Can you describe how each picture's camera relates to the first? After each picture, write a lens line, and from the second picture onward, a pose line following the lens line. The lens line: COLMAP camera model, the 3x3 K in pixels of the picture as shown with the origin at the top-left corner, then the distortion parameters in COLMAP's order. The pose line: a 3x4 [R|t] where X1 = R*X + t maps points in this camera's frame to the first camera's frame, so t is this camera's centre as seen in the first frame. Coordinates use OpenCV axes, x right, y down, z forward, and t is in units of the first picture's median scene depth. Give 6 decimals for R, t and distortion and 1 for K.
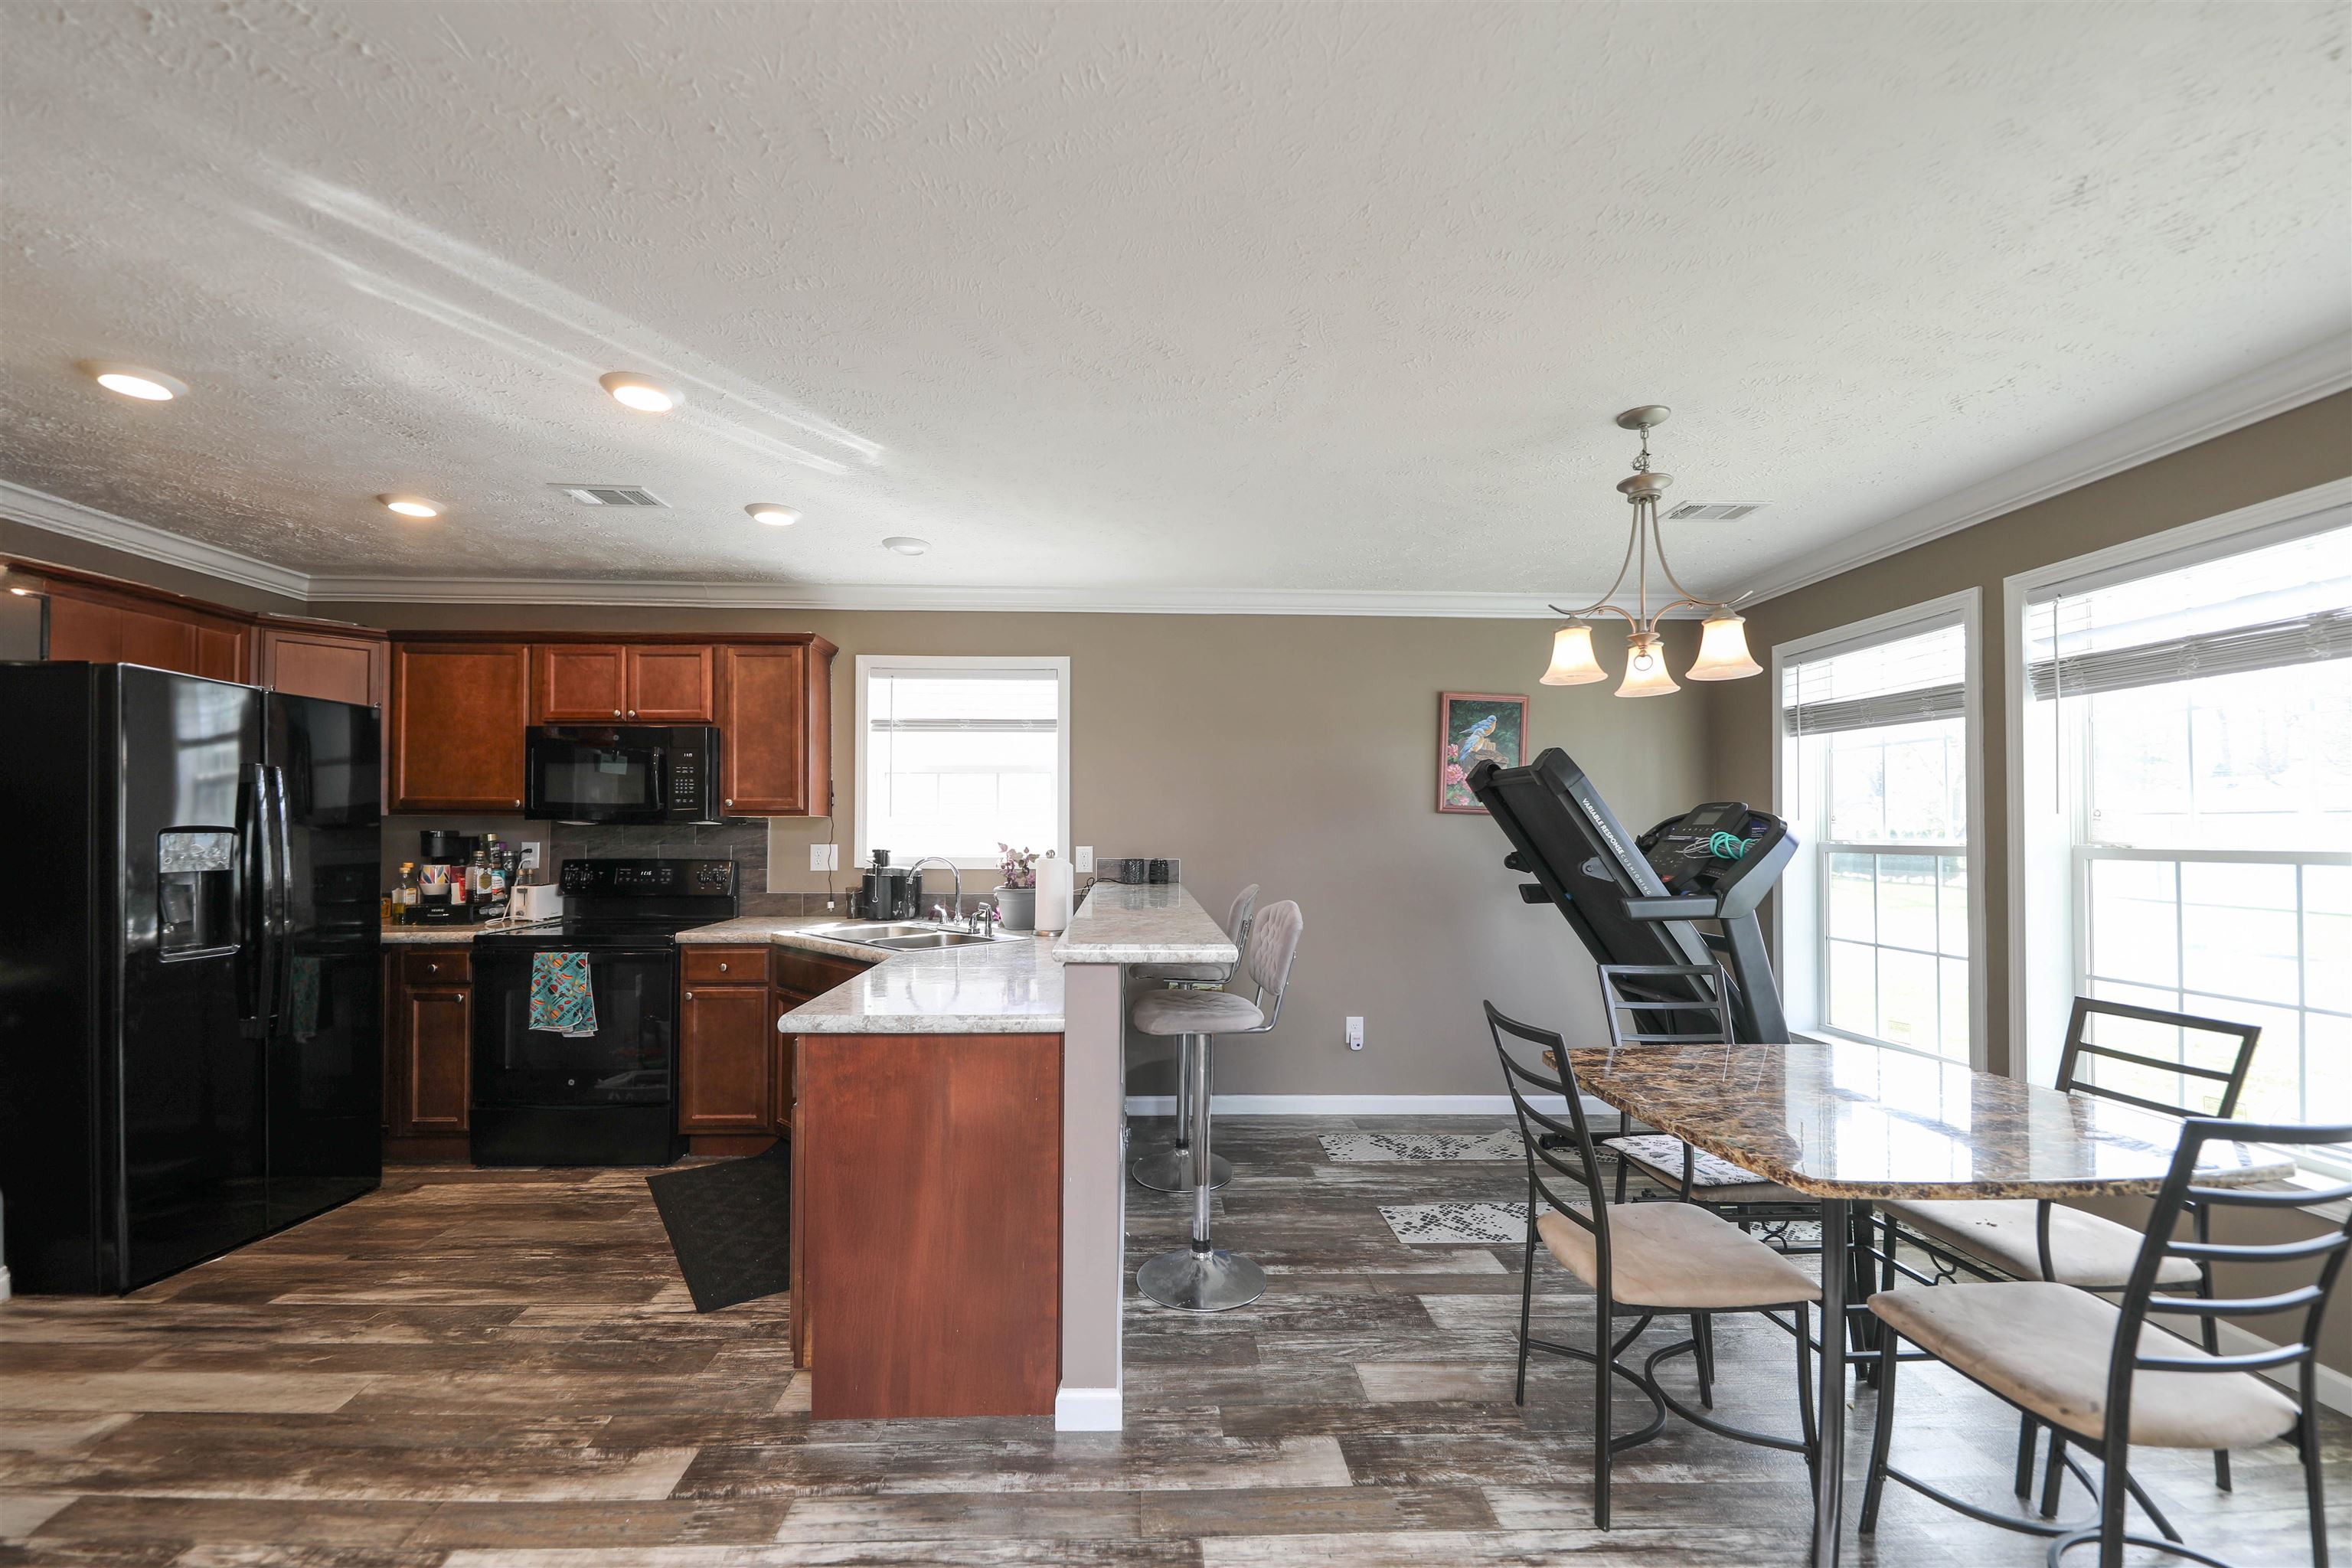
lens RADIAL K [[963.9, 0, 1219.8], [0, 963.9, 821.7], [0, 0, 1]] dist [0.015112, -0.008513]
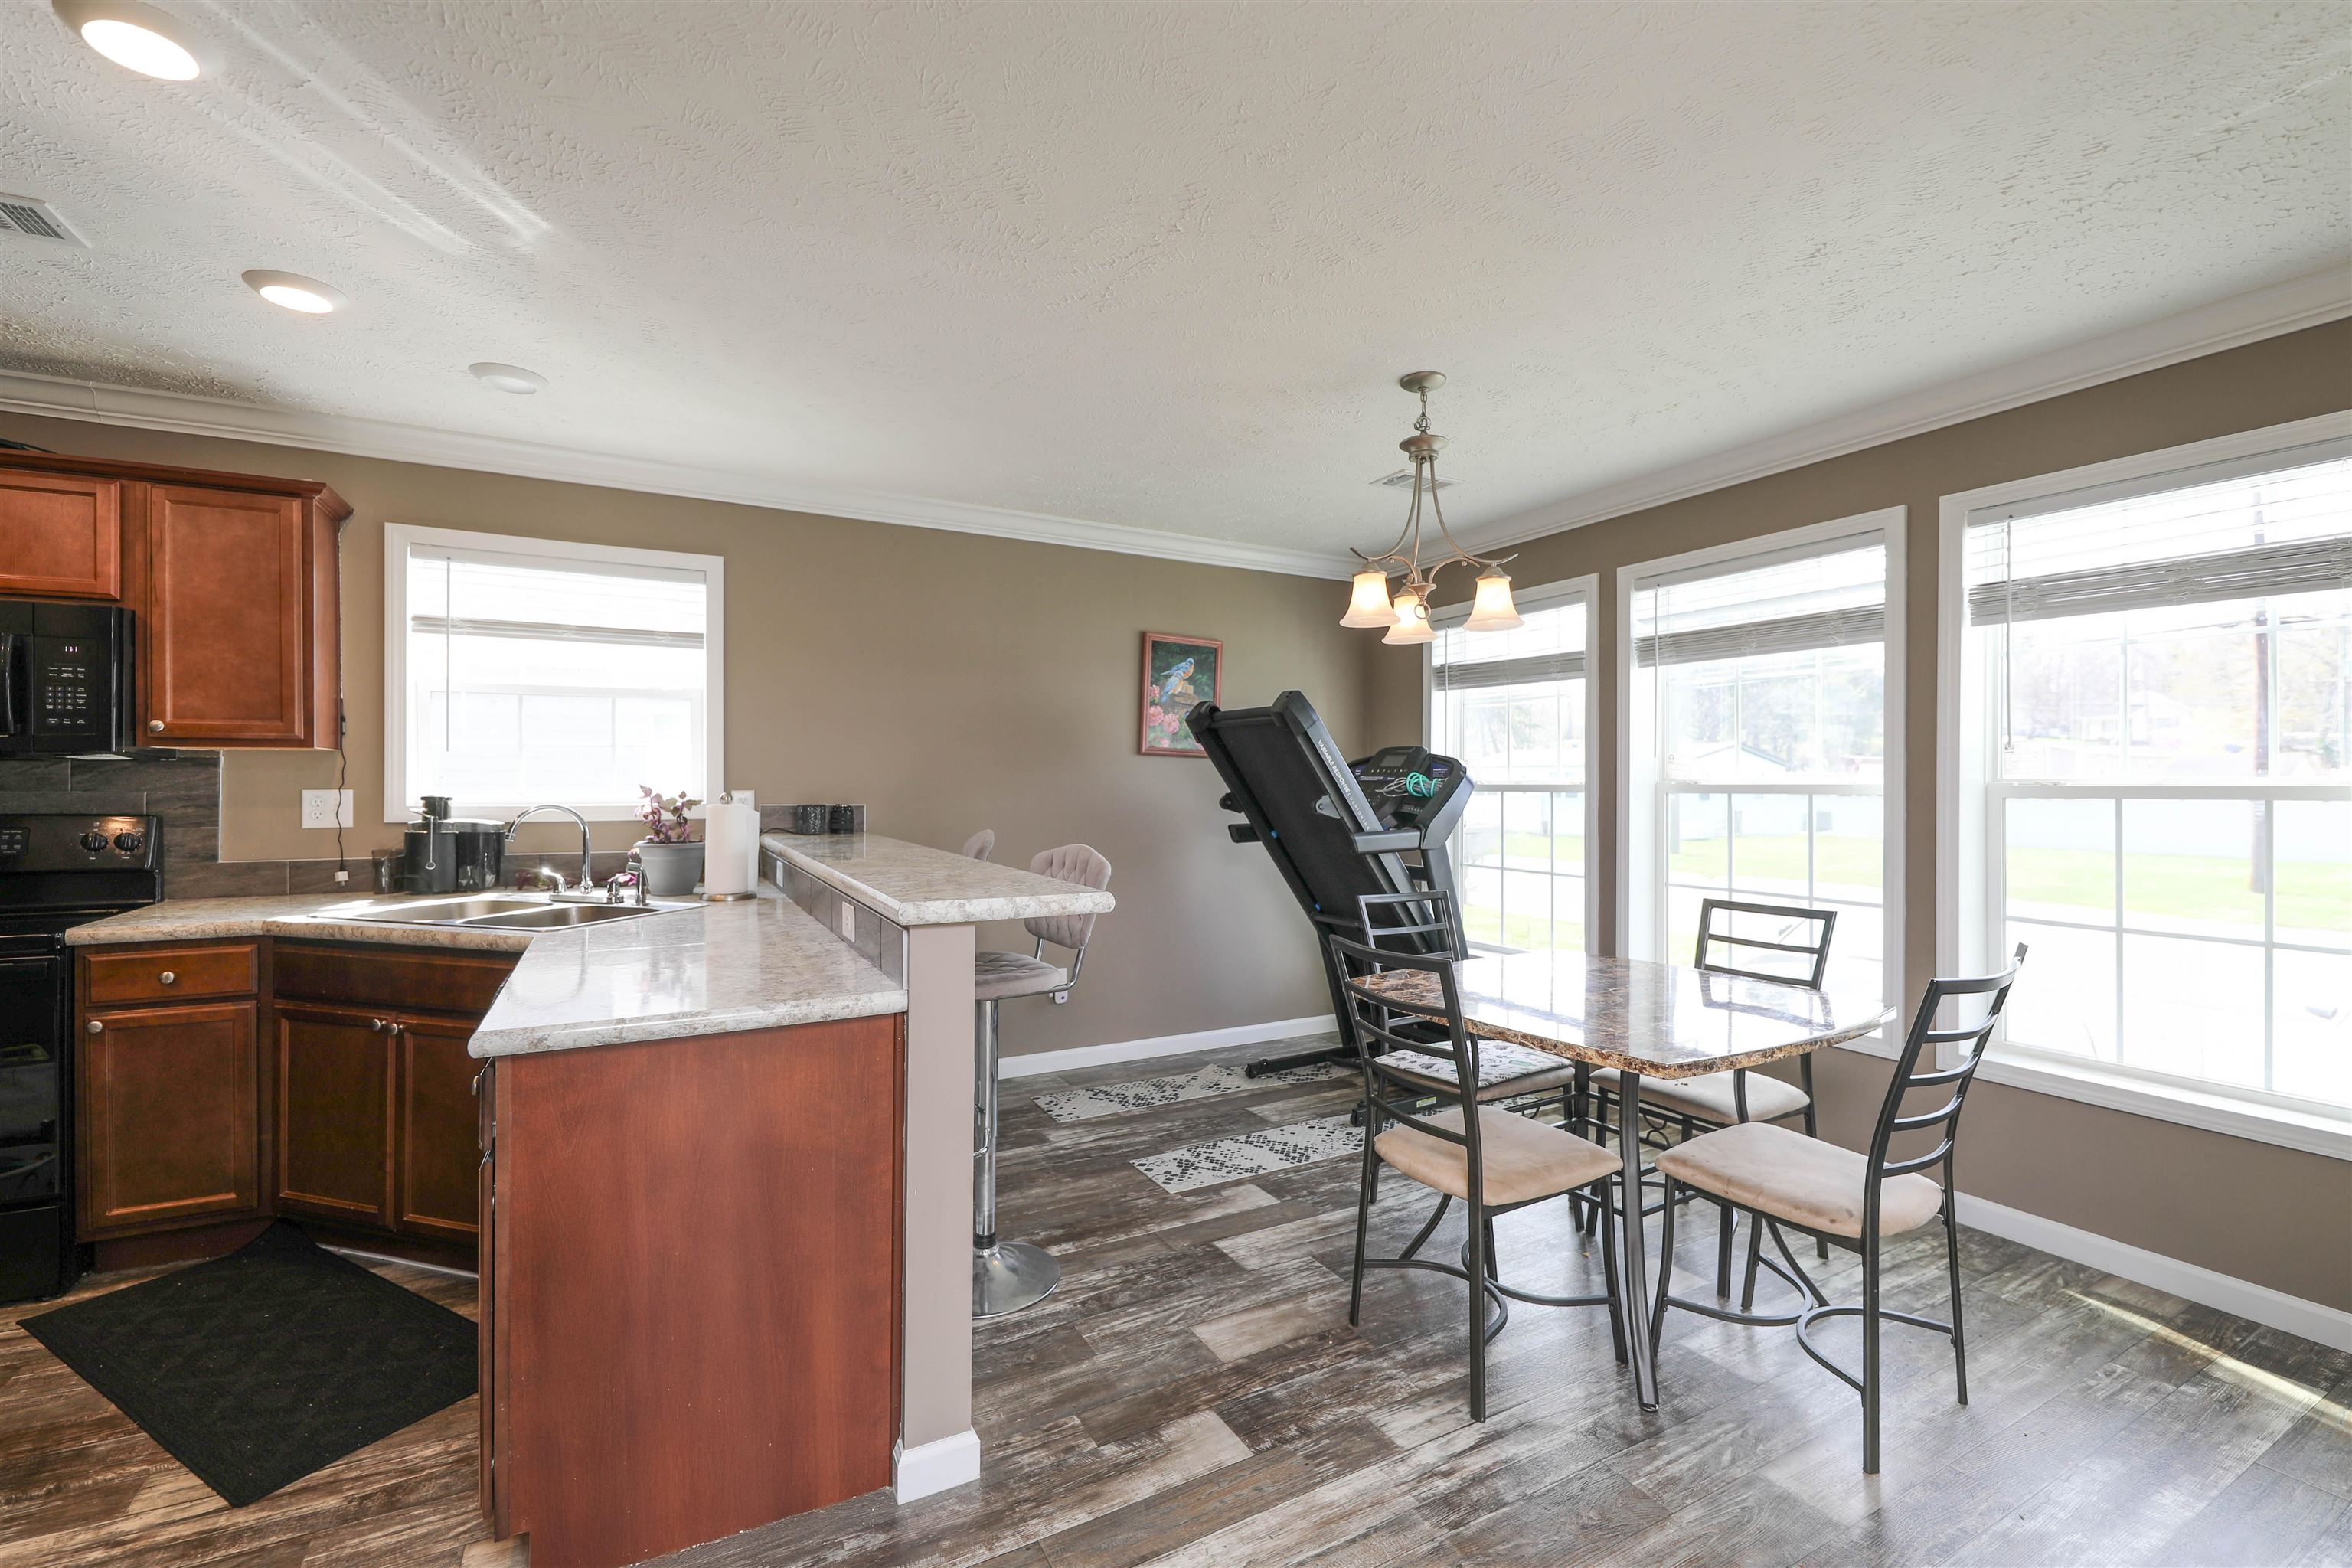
lens RADIAL K [[963.9, 0, 1200.4], [0, 963.9, 787.9], [0, 0, 1]] dist [0.015112, -0.008513]
pose [[0.893745, -0.004621, 0.448552, -0.235399], [-0.002579, 0.999877, 0.015439, 0.013786], [-0.448569, -0.014955, 0.893623, 0.133590]]
